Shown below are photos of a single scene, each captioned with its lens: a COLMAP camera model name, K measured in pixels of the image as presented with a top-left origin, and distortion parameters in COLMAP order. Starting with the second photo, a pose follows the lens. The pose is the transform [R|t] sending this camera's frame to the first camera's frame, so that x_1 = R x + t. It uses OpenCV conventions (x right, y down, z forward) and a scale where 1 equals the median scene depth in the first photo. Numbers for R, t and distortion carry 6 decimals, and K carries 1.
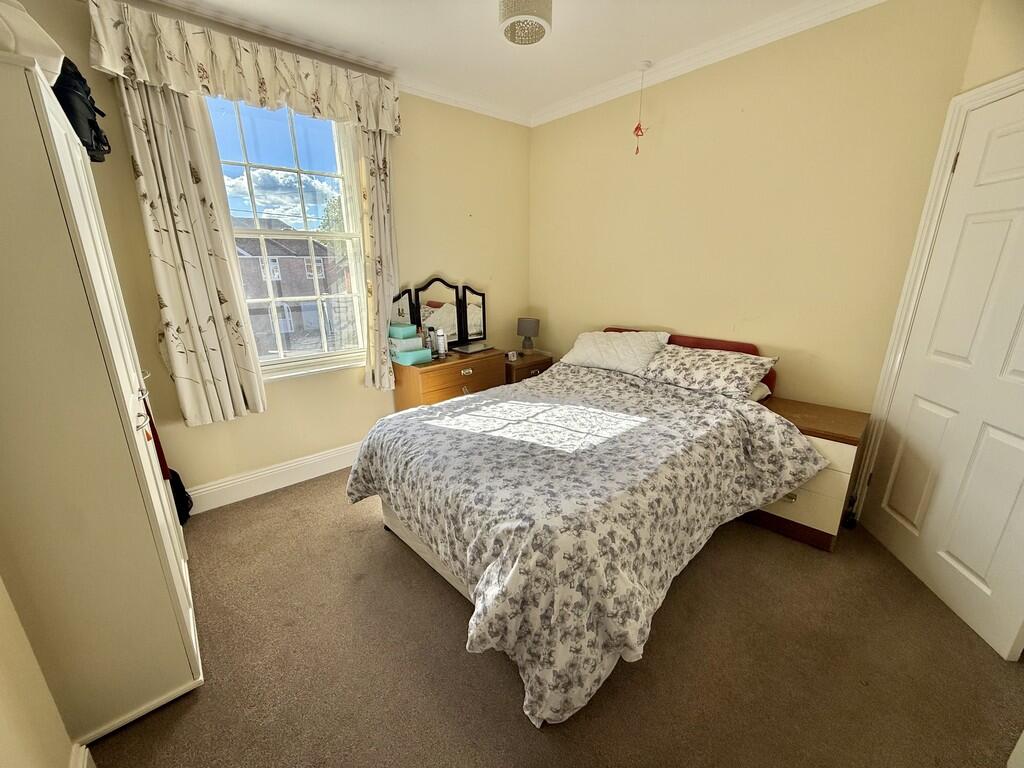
lens RADIAL K [[404.2, 0, 506.9], [0, 404.2, 383.9], [0, 0, 1]] dist [0.001148, 0.000211]
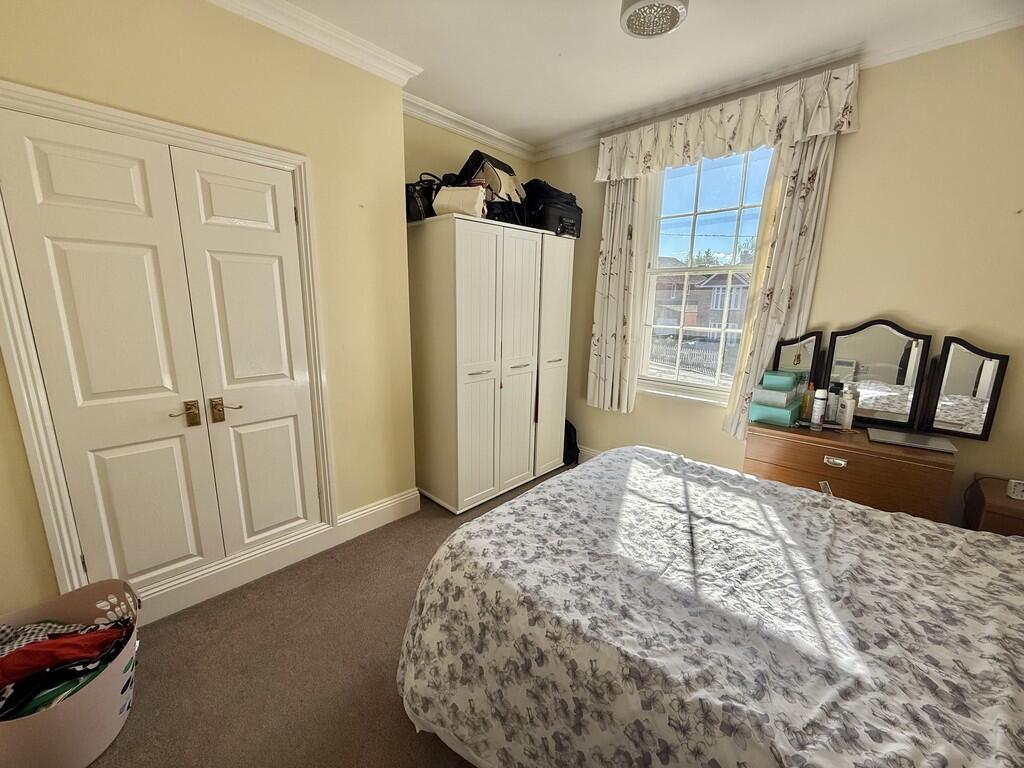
lens RADIAL K [[404.2, 0, 507.9], [0, 404.2, 381.9], [0, 0, 1]] dist [0.001148, 0.000211]
pose [[0.098822, 0.212514, -0.972148, 0.603569], [-0.292140, 0.940078, 0.175807, -0.147110], [0.951256, 0.266630, 0.154984, 0.486268]]
